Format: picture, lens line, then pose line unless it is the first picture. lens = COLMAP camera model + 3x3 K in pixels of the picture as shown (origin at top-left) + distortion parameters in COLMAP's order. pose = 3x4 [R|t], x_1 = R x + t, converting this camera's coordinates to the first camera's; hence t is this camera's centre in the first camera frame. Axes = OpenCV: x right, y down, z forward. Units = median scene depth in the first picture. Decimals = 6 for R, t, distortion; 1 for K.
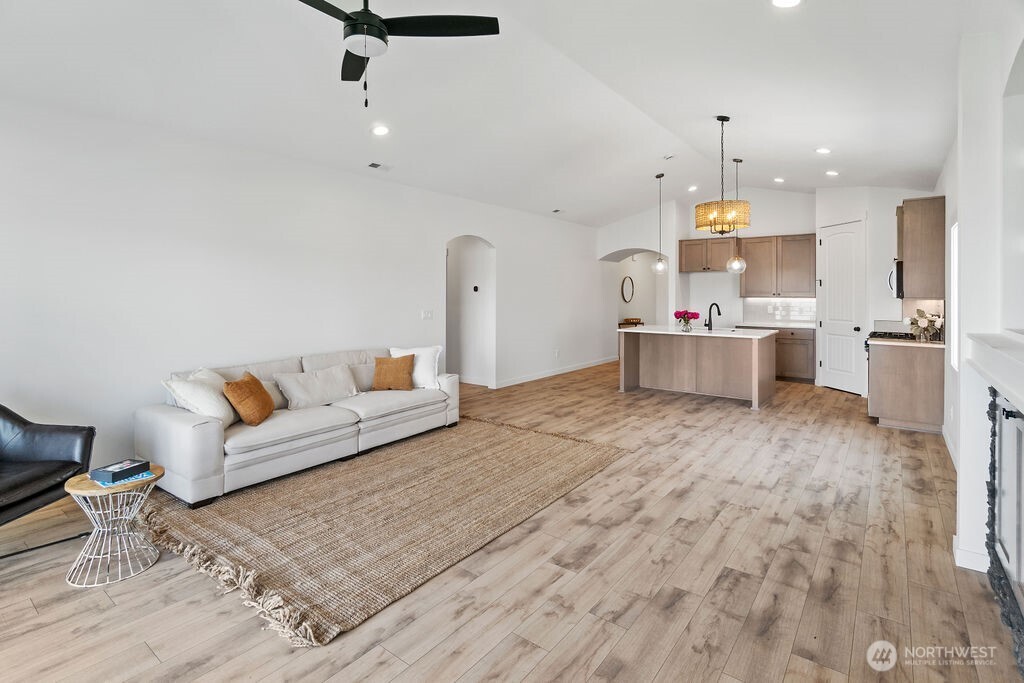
lens RADIAL K [[493.9, 0, 511.8], [0, 493.9, 301.6], [0, 0, 1]] dist [-0.002052, -0.000672]
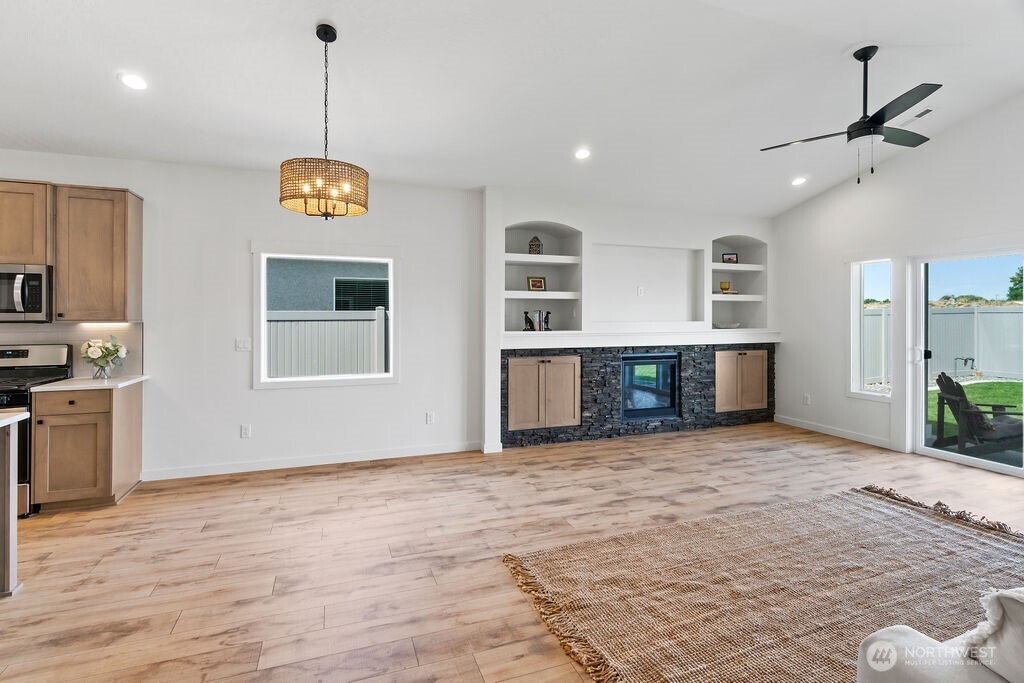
lens RADIAL K [[493.9, 0, 507.0], [0, 493.9, 318.8], [0, 0, 1]] dist [-0.002052, -0.000672]
pose [[-0.844456, -0.004028, 0.535610, -0.141023], [0.006114, 0.999834, 0.017159, -0.028528], [-0.535590, 0.017765, -0.844291, 2.065728]]
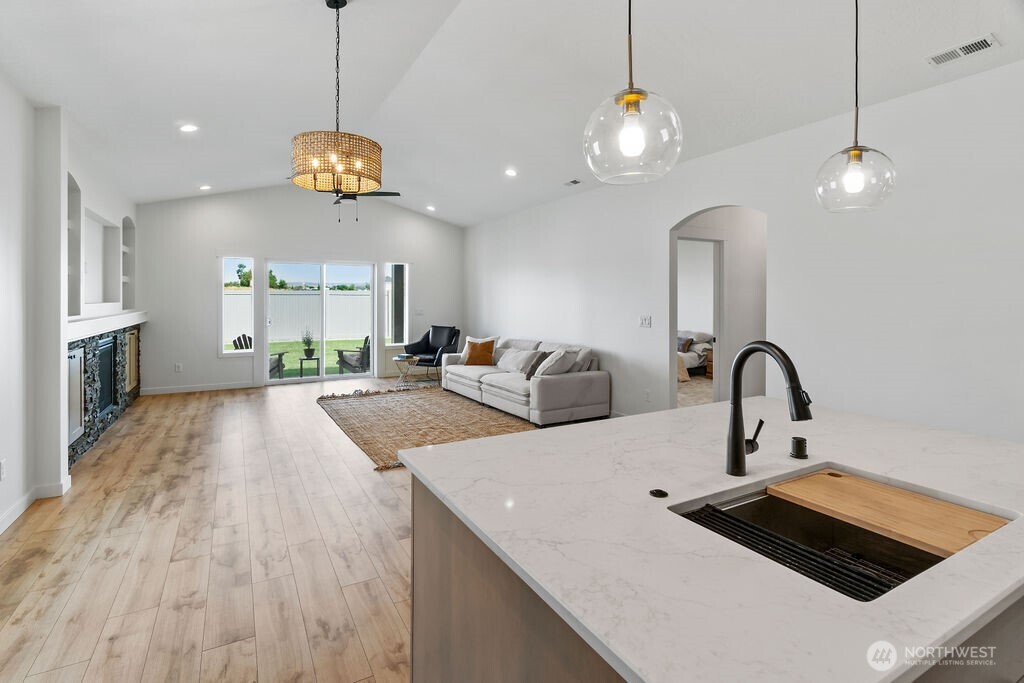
lens RADIAL K [[493.9, 0, 500.2], [0, 493.9, 304.4], [0, 0, 1]] dist [-0.002052, -0.000672]
pose [[-0.408193, 0.010044, -0.912840, 1.312509], [-0.012502, 0.999784, 0.016591, -0.023883], [0.912810, 0.018184, -0.407980, 2.099716]]
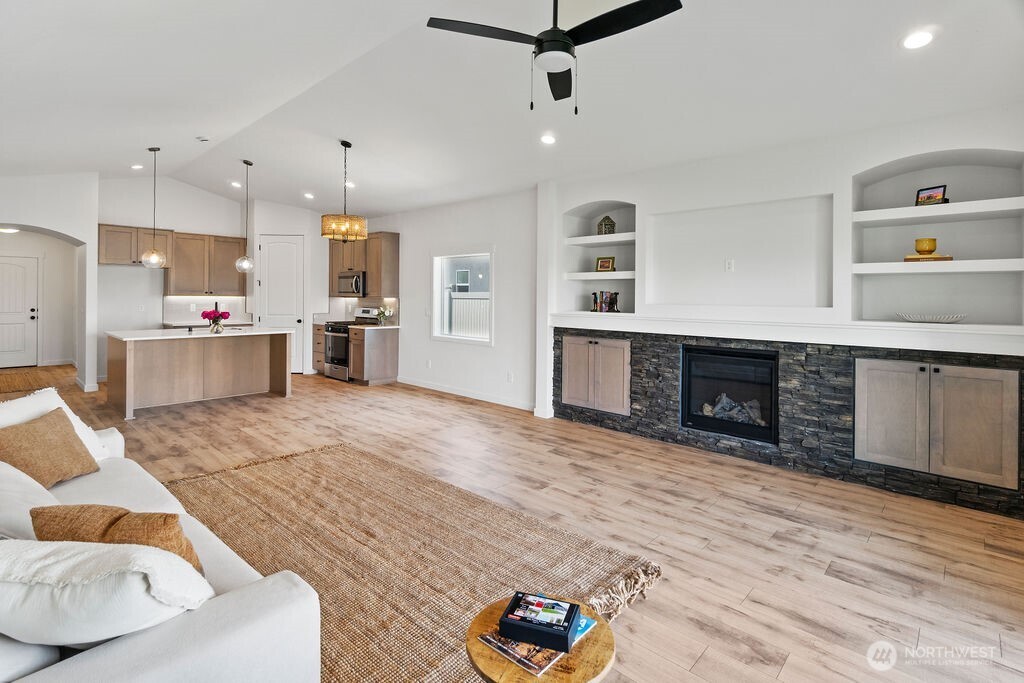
lens RADIAL K [[493.9, 0, 499.6], [0, 493.9, 300.8], [0, 0, 1]] dist [-0.002052, -0.000672]
pose [[0.104922, -0.009840, 0.994432, -1.023699], [0.003499, 0.999949, 0.009525, -0.013040], [-0.994474, 0.002481, 0.104951, 0.755585]]
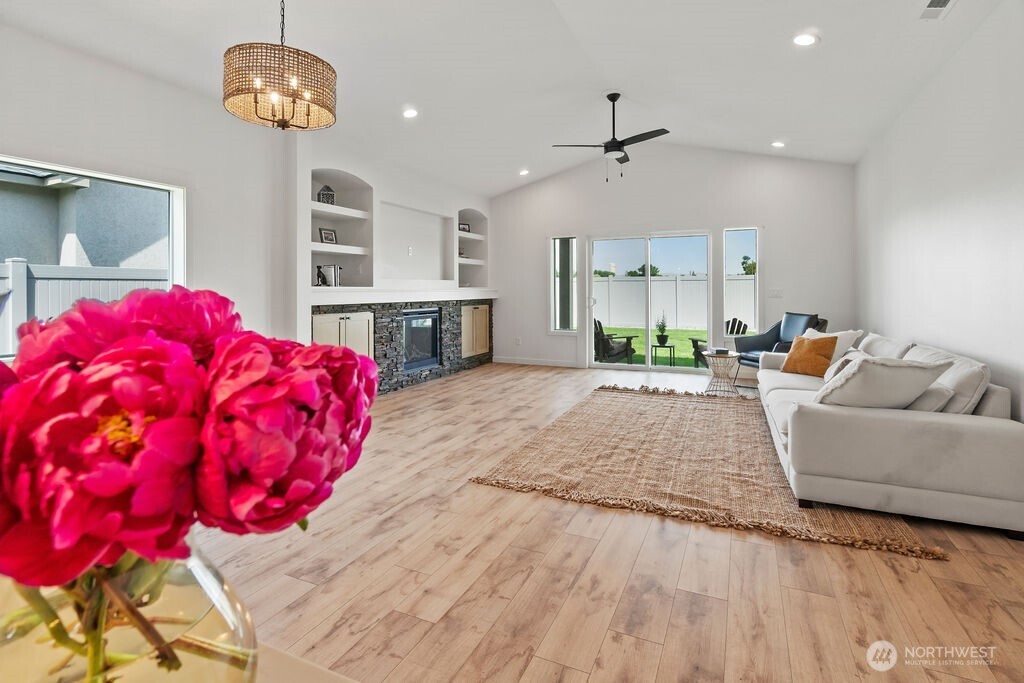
lens RADIAL K [[493.9, 0, 514.9], [0, 493.9, 298.1], [0, 0, 1]] dist [-0.002052, -0.000672]
pose [[-0.974356, 0.005448, -0.224947, 0.458322], [-0.000697, 0.999629, 0.027225, 0.034966], [0.225011, 0.026683, -0.973991, 2.259052]]
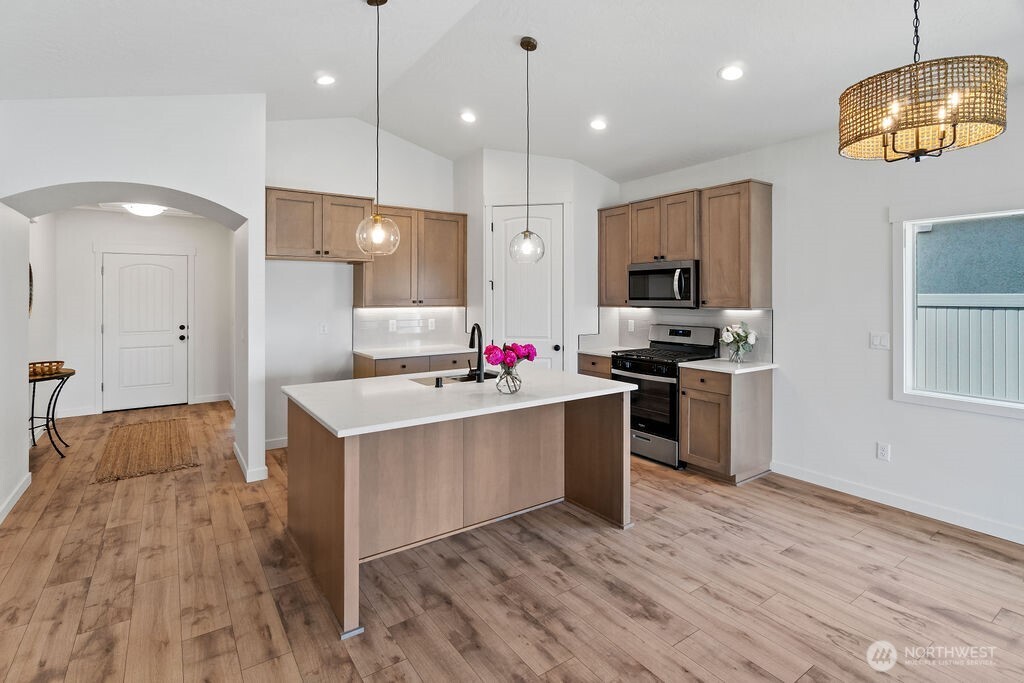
lens RADIAL K [[493.9, 0, 502.5], [0, 493.9, 295.7], [0, 0, 1]] dist [-0.002052, -0.000672]
pose [[0.310816, -0.002512, 0.950467, -0.072784], [0.016659, 0.999857, -0.002806, -0.046910], [-0.950324, 0.016706, 0.310813, 1.760626]]
